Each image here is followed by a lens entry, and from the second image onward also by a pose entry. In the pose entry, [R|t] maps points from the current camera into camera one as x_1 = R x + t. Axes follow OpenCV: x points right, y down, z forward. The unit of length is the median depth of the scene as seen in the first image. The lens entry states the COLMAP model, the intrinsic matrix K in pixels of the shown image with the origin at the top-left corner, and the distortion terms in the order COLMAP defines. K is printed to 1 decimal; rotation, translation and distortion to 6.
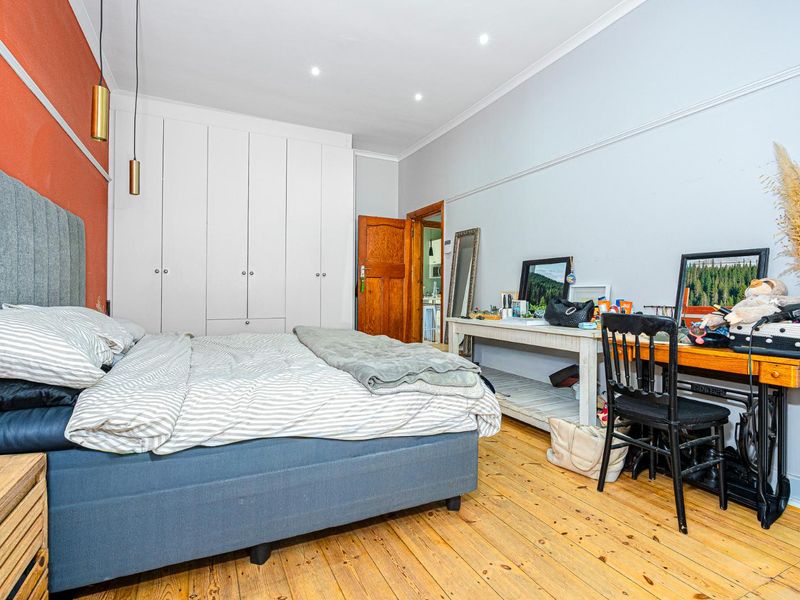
lens RADIAL K [[408.1, 0, 400.0], [0, 408.1, 300.0], [0, 0, 1]] dist [-0.002584, -0.001493]
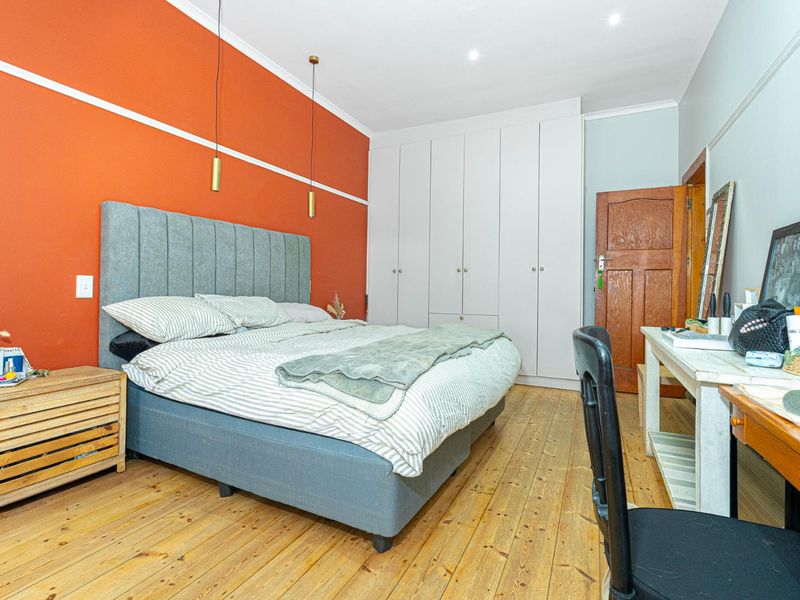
lens RADIAL K [[404.5, 0, 361.4], [0, 404.5, 283.9], [0, 0, 1]] dist [-0.000484, -0.000348]
pose [[0.582318, -0.009388, -0.812907, 0.598747], [-0.016363, 0.999595, -0.023266, -0.005393], [0.812796, 0.026850, 0.581929, 0.364289]]
